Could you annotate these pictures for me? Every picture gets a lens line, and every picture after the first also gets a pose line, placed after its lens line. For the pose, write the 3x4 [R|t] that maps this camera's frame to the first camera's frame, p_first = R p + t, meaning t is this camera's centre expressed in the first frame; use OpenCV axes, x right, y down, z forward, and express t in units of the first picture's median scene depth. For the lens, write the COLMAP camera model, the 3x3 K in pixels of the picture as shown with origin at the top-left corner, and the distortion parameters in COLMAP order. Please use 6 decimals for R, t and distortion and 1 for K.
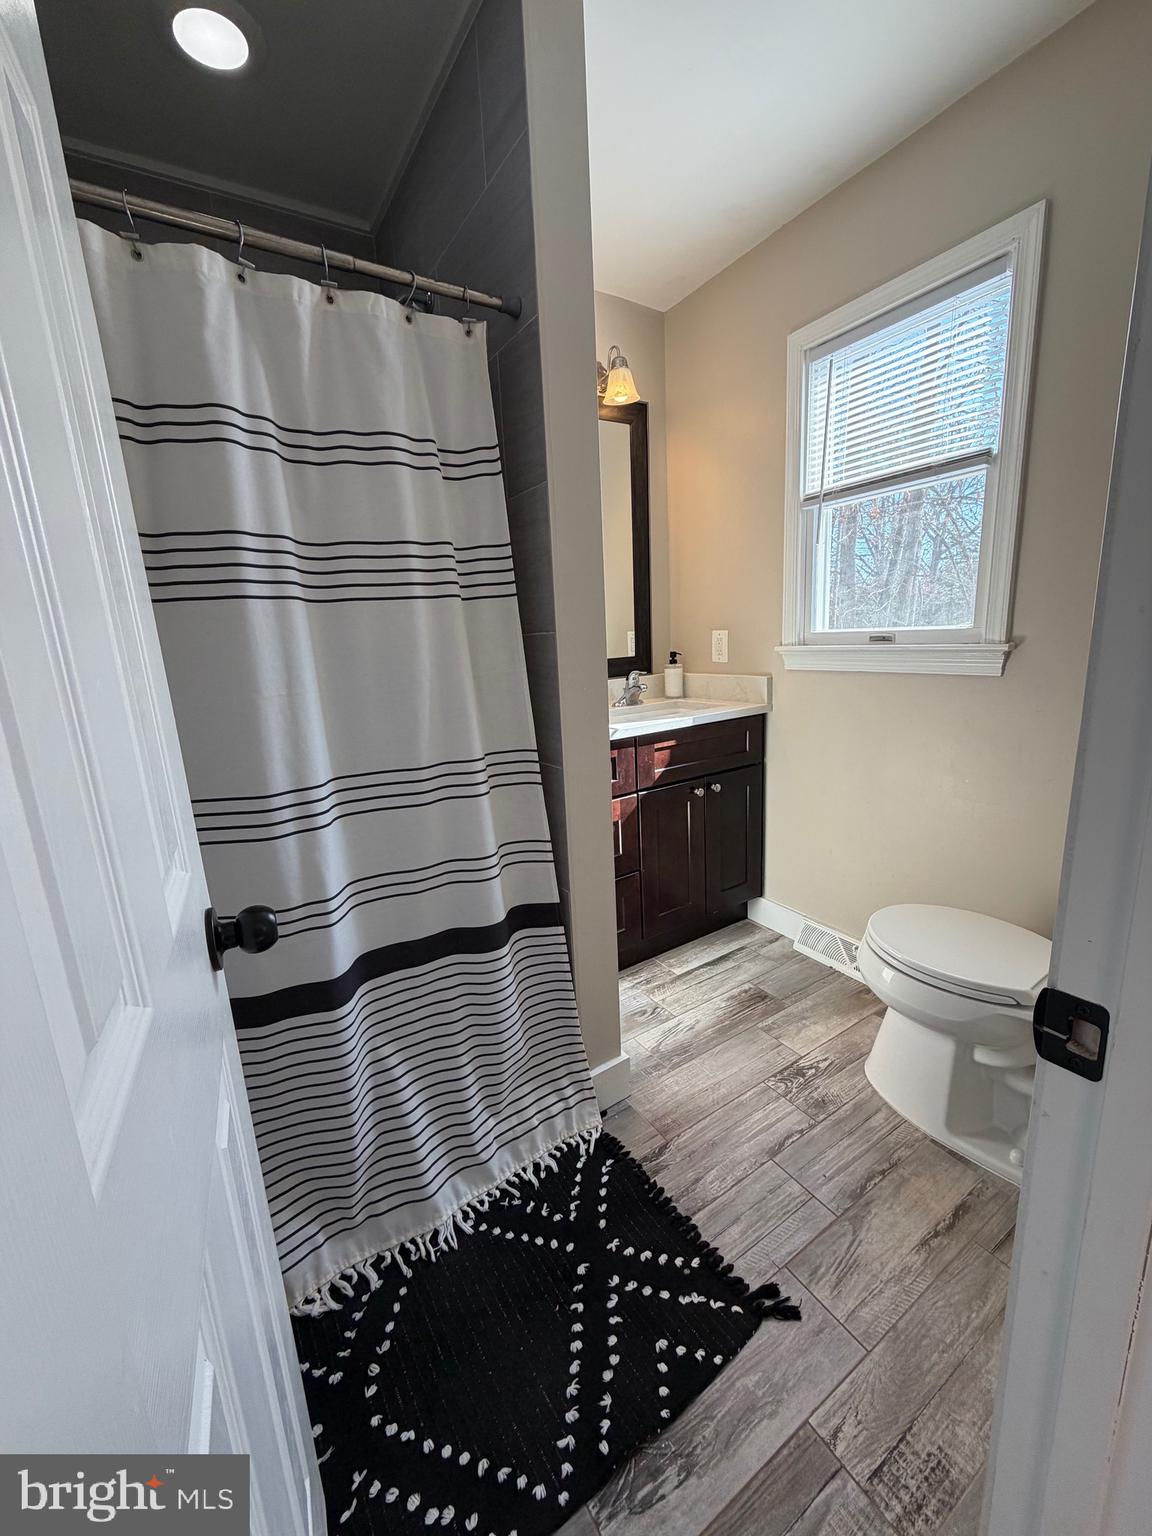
lens RADIAL K [[613.5, 0, 578.3], [0, 613.5, 770.4], [0, 0, 1]] dist [-0.000088, 0.000002]
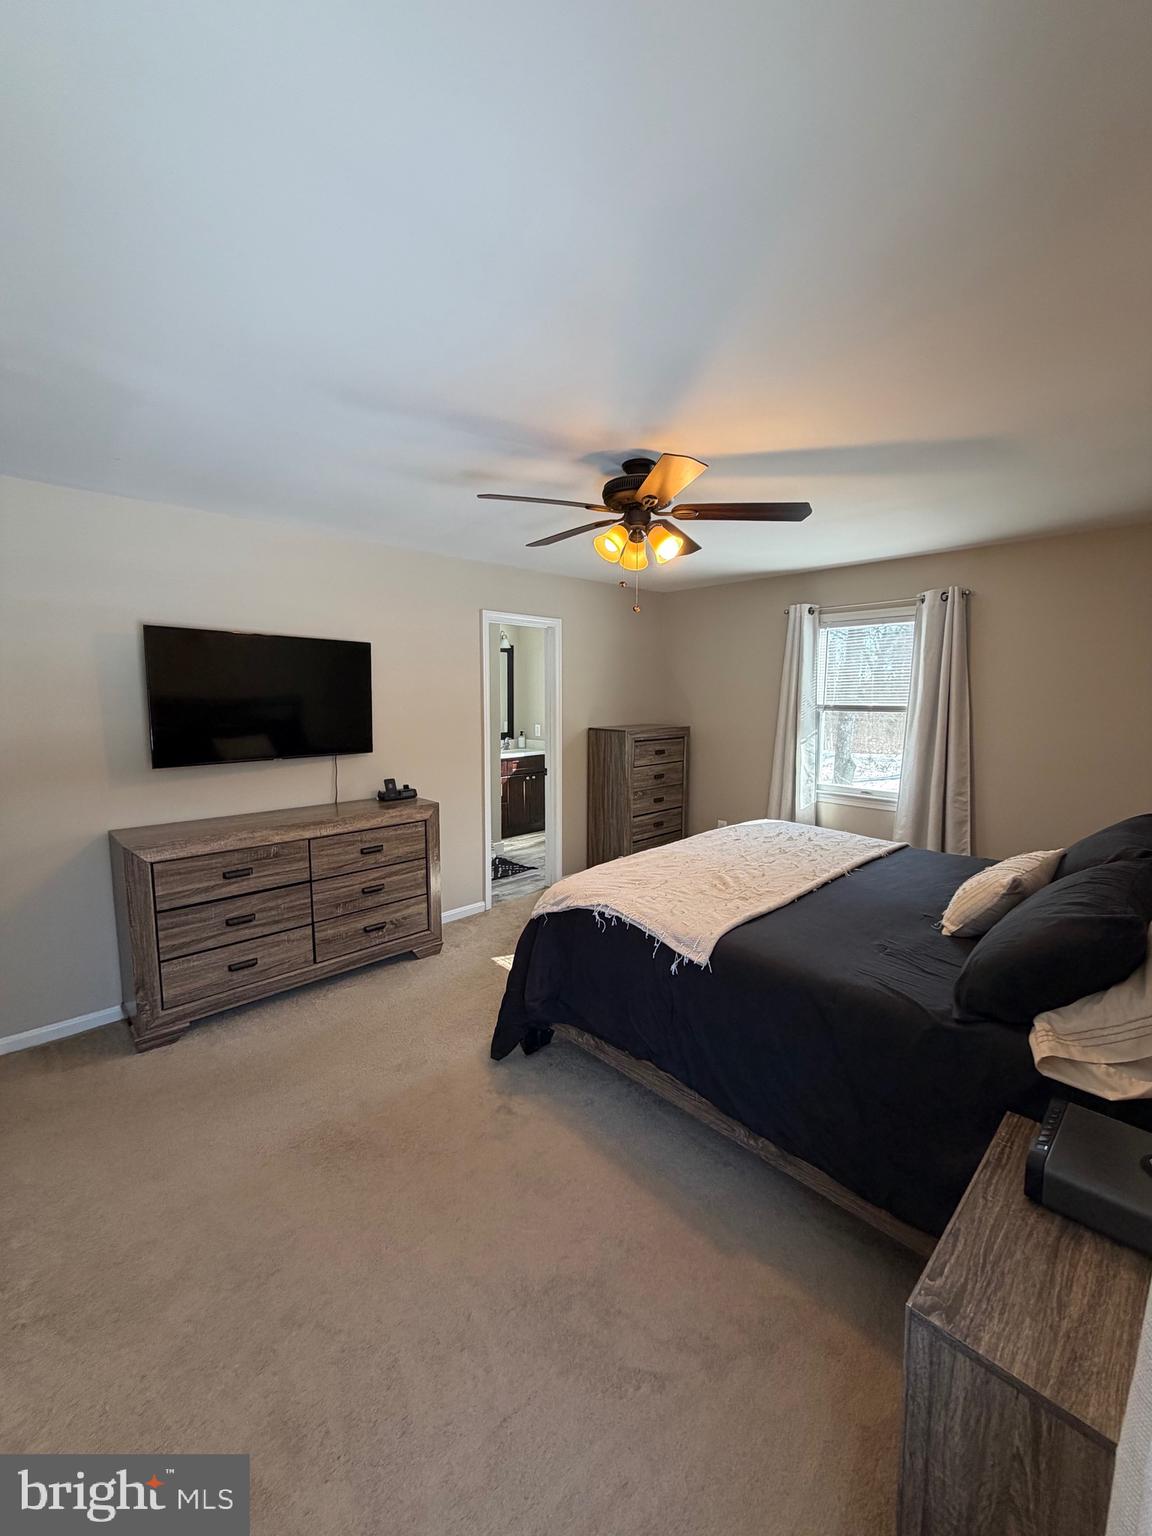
lens RADIAL K [[613.5, 0, 574.5], [0, 613.5, 760.6], [0, 0, 1]] dist [-0.000088, 0.000002]
pose [[0.978885, 0.027398, 0.202565, -0.178305], [-0.007276, 0.995019, -0.099421, 0.222904], [-0.204280, 0.095848, 0.974209, -1.840962]]
